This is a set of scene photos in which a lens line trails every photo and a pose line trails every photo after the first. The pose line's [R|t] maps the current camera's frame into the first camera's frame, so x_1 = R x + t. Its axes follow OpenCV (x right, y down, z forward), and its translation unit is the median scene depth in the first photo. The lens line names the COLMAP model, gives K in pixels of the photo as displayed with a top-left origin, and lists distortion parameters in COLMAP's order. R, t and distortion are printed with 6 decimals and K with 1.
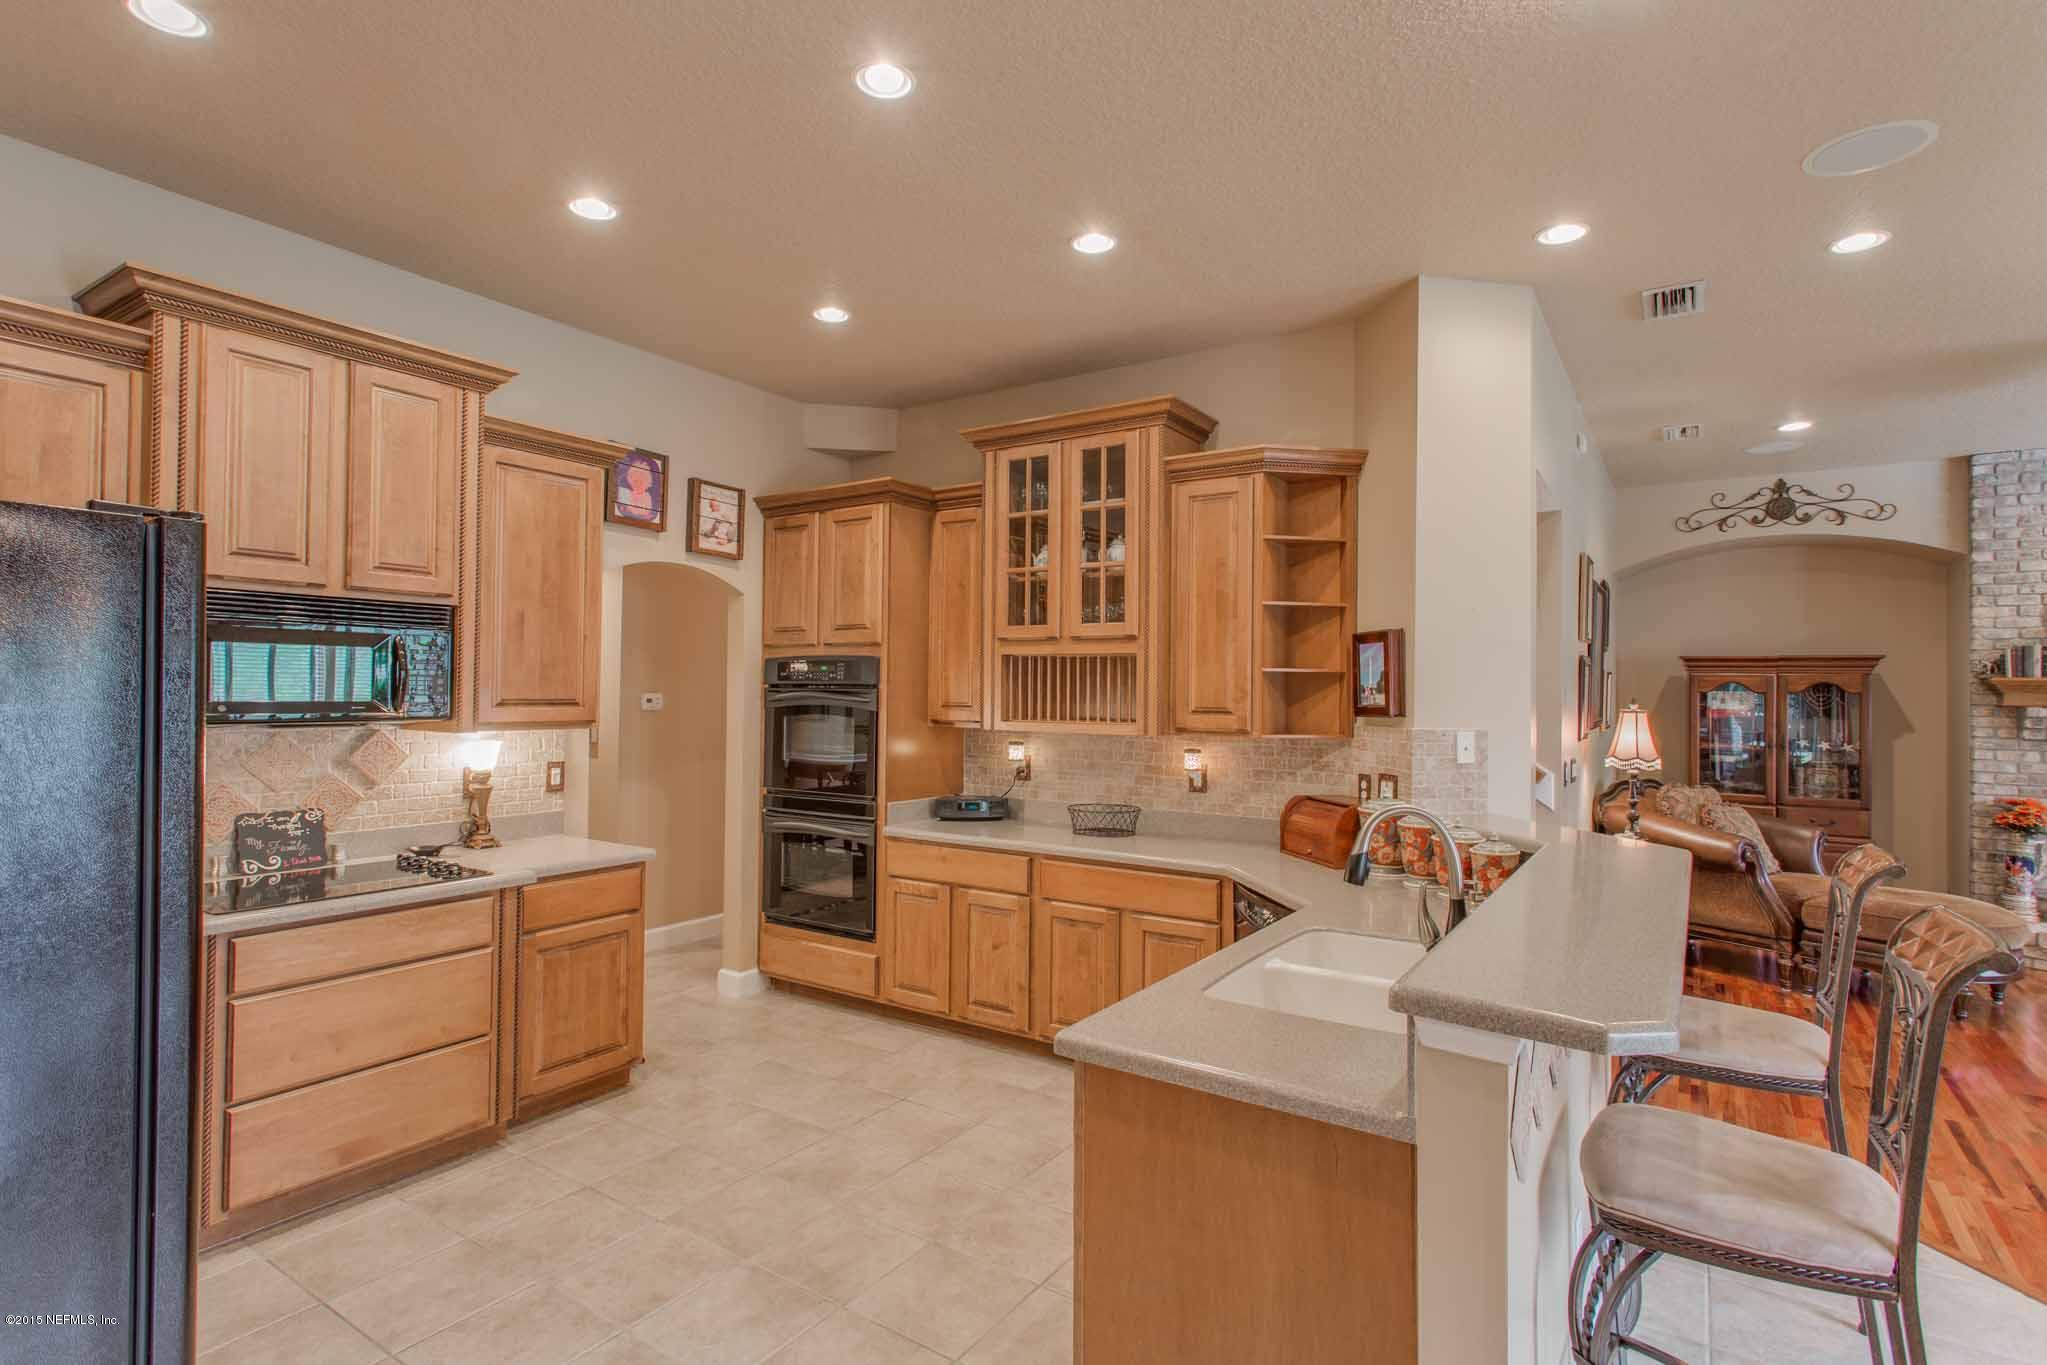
lens RADIAL K [[996.3, 0, 1016.3], [0, 996.3, 691.5], [0, 0, 1]] dist [0.002368, 0.001523]
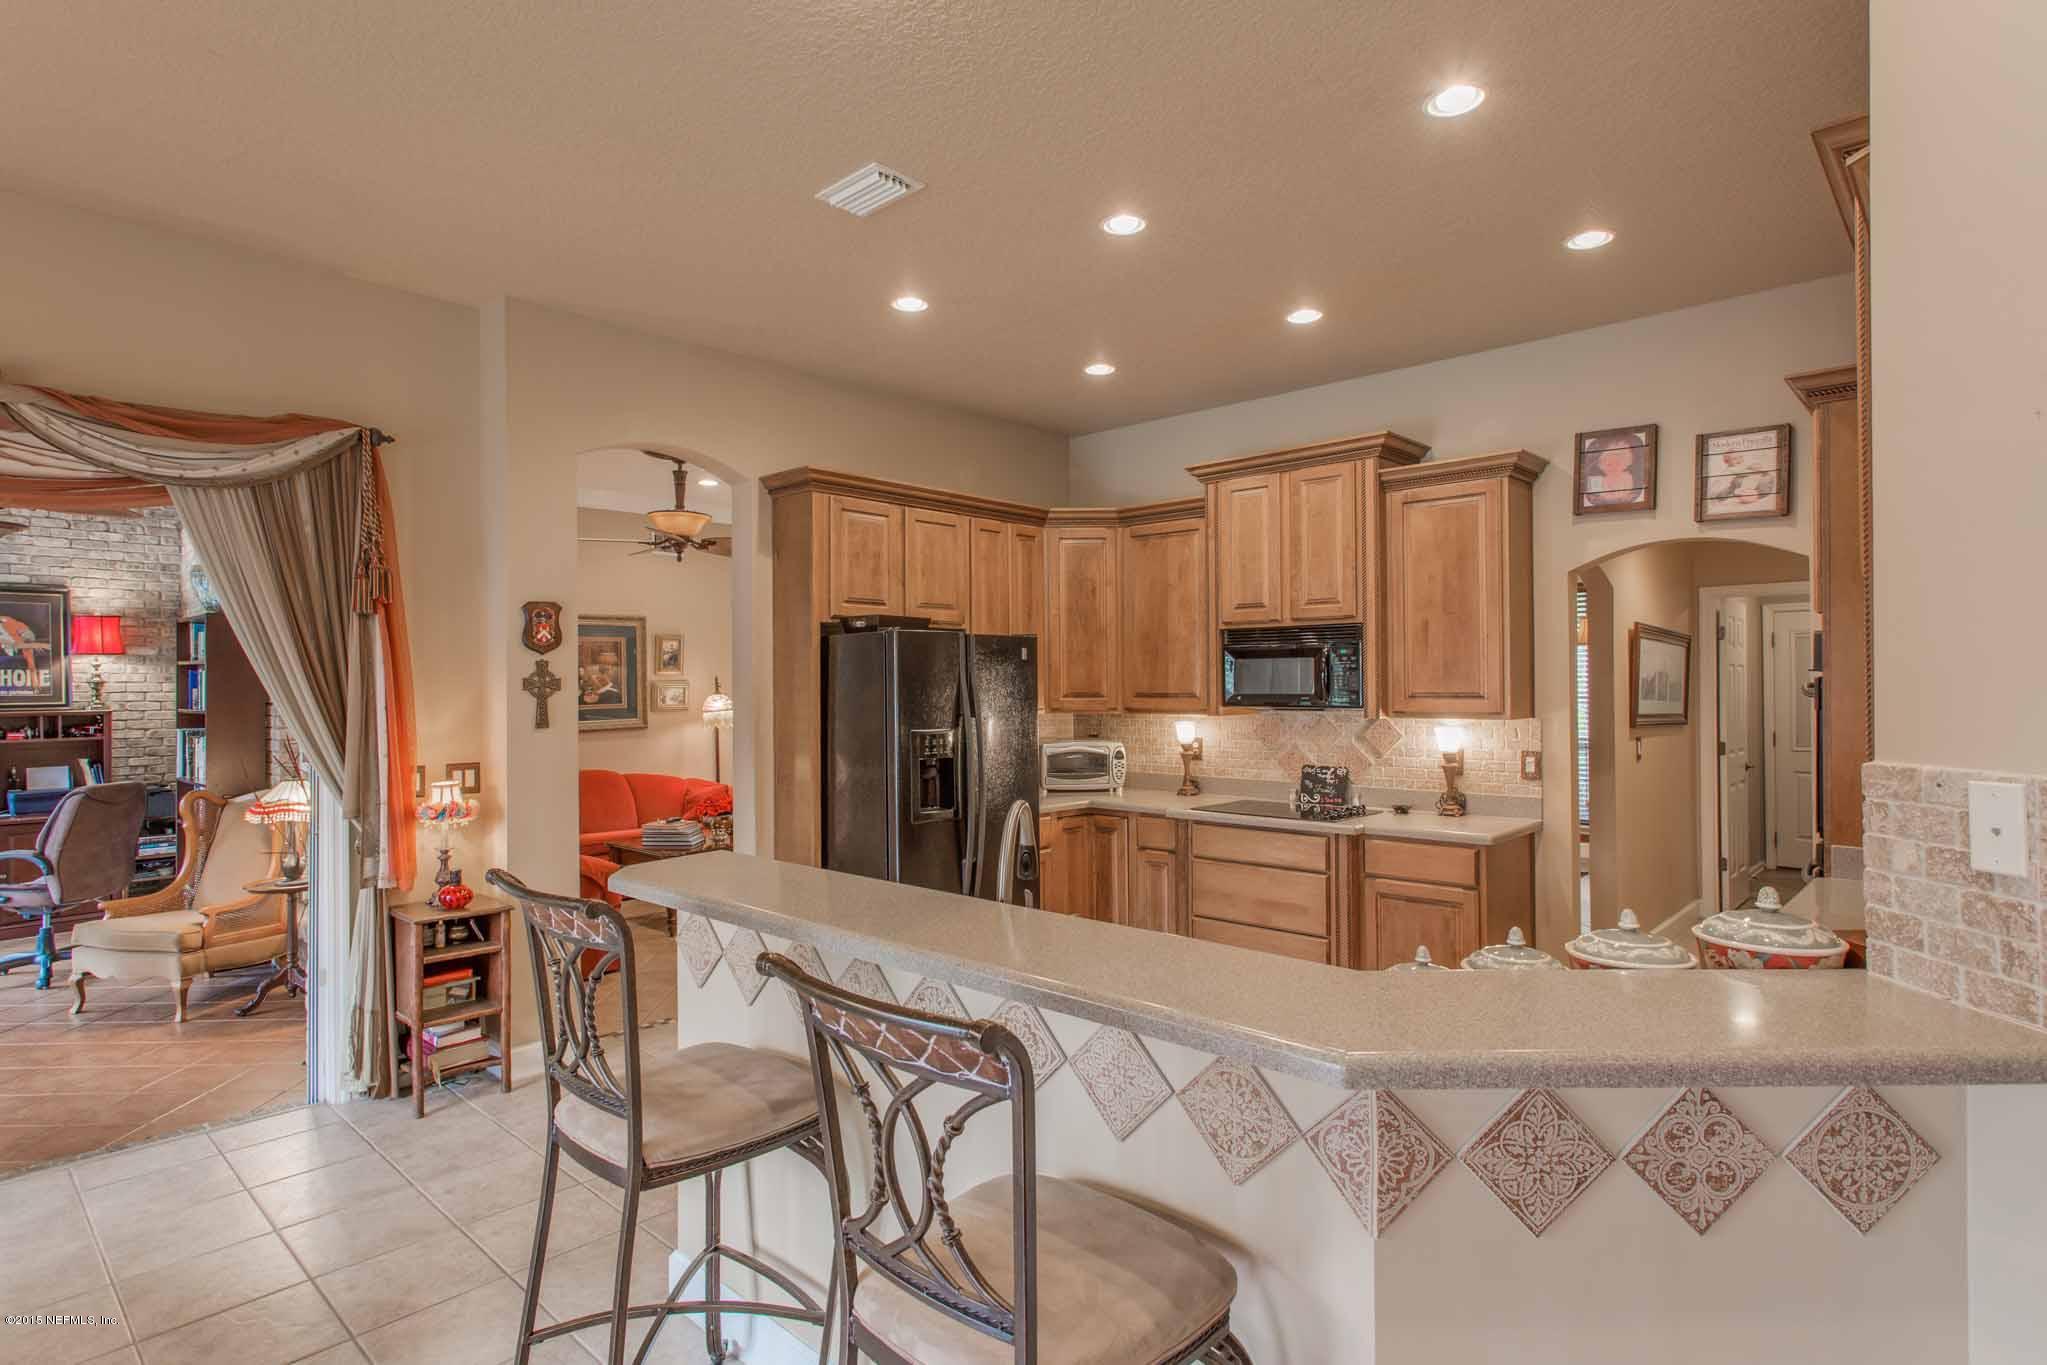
lens RADIAL K [[1036.2, 0, 1020.7], [0, 1036.2, 685.0], [0, 0, 1]] dist [0.001297, 0.000959]
pose [[-0.138275, -0.009621, -0.990347, 0.732822], [0.006526, 0.999922, -0.010625, 0.007919], [0.990372, -0.007932, -0.138201, 0.618281]]
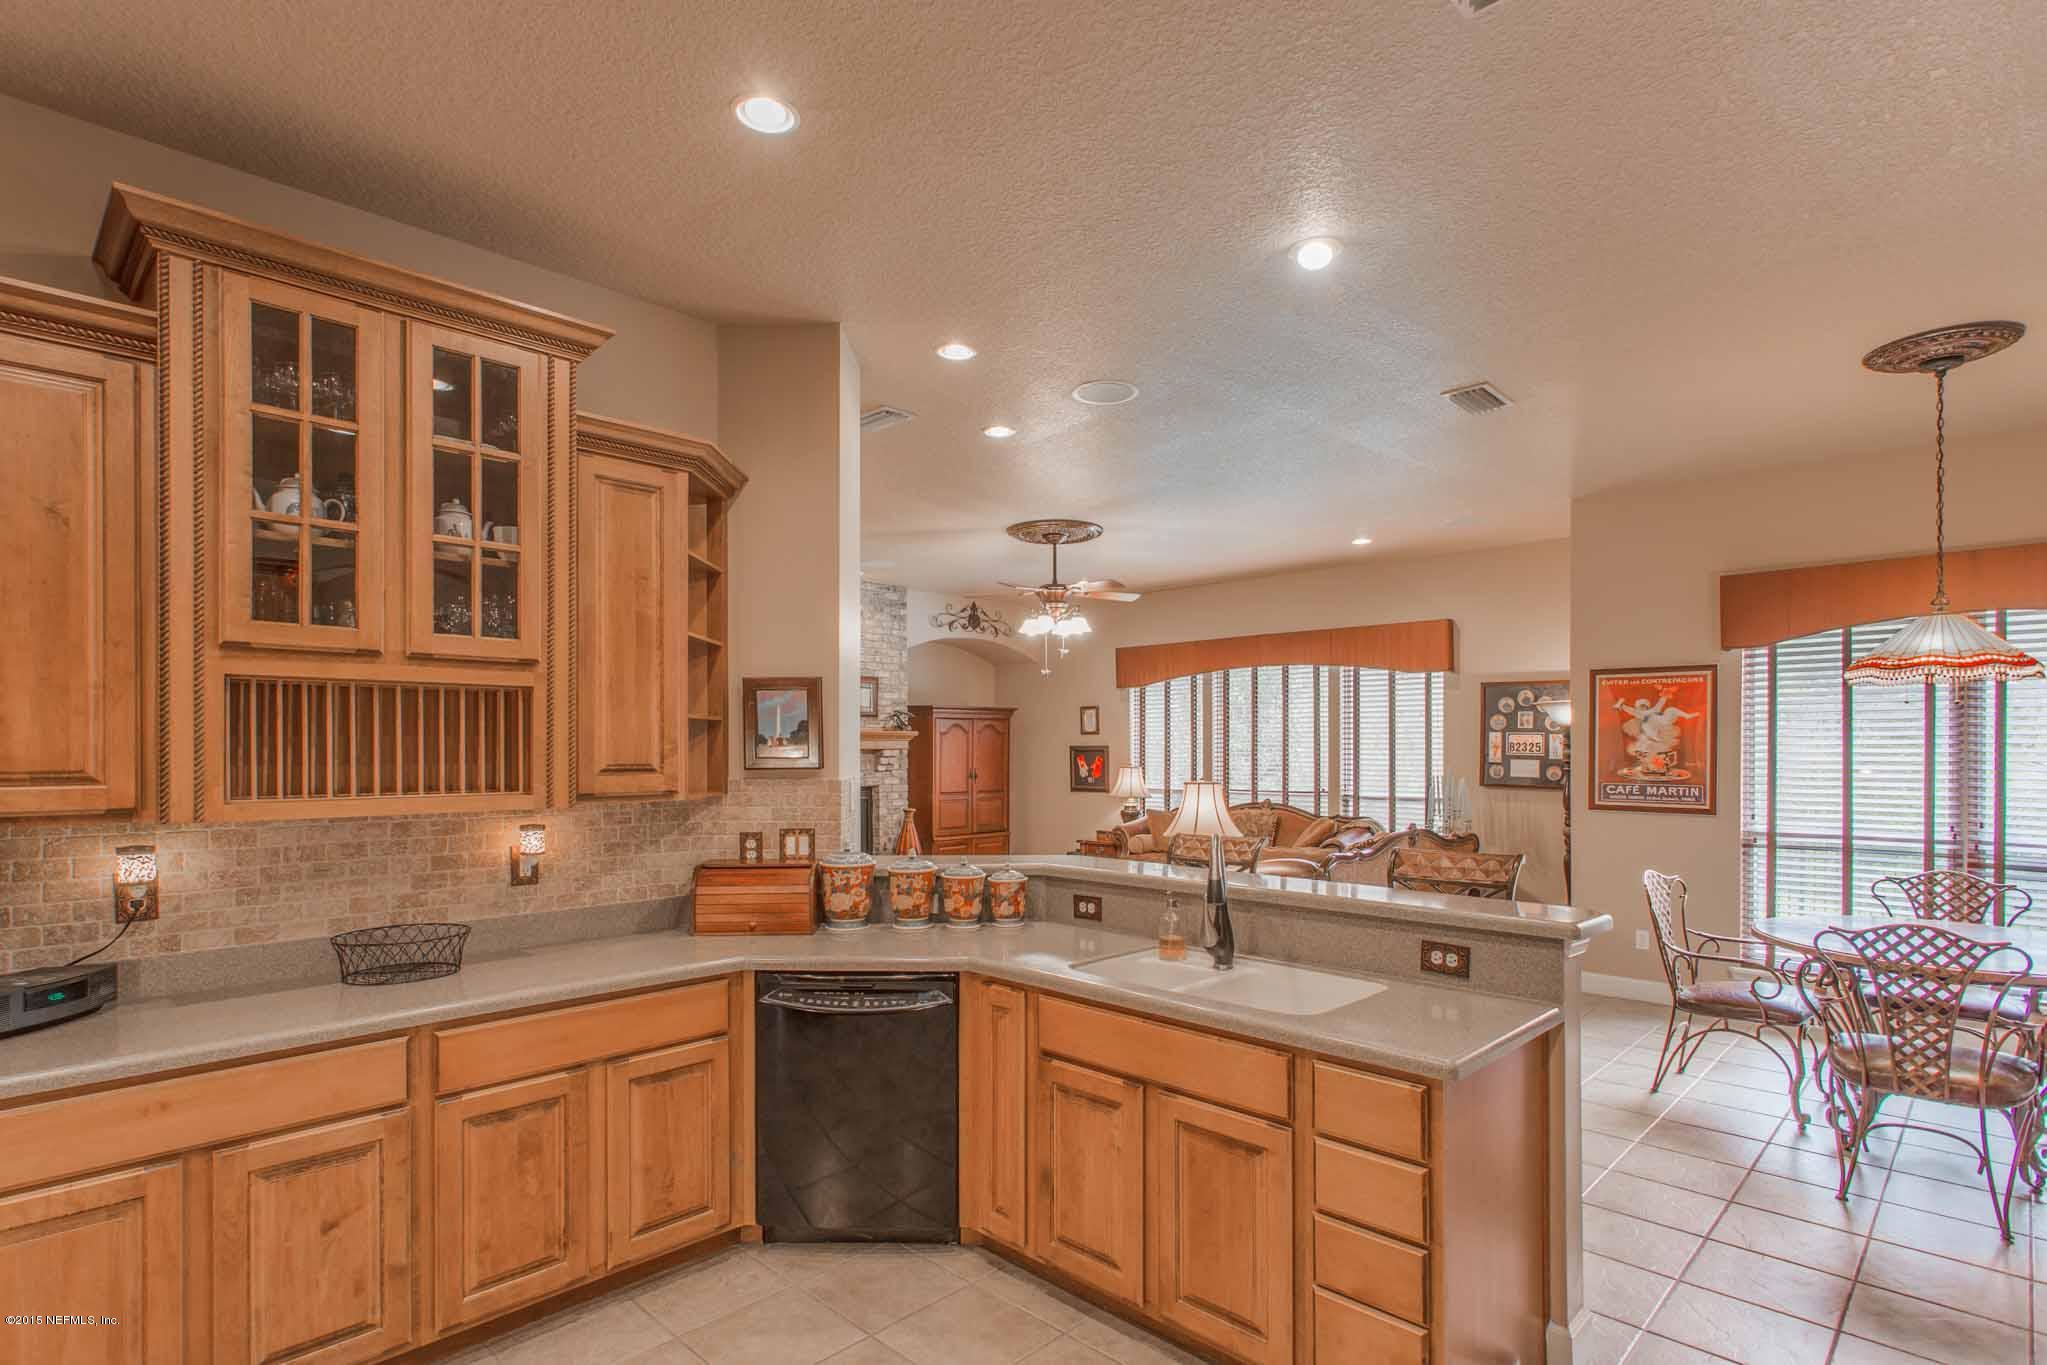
lens RADIAL K [[1036.2, 0, 1007.1], [0, 1036.2, 749.1], [0, 0, 1]] dist [0.001297, 0.000959]
pose [[0.182570, -0.013444, 0.983101, -0.498513], [0.002609, 0.999910, 0.013190, -0.004934], [-0.983189, 0.000157, 0.182588, 0.546268]]
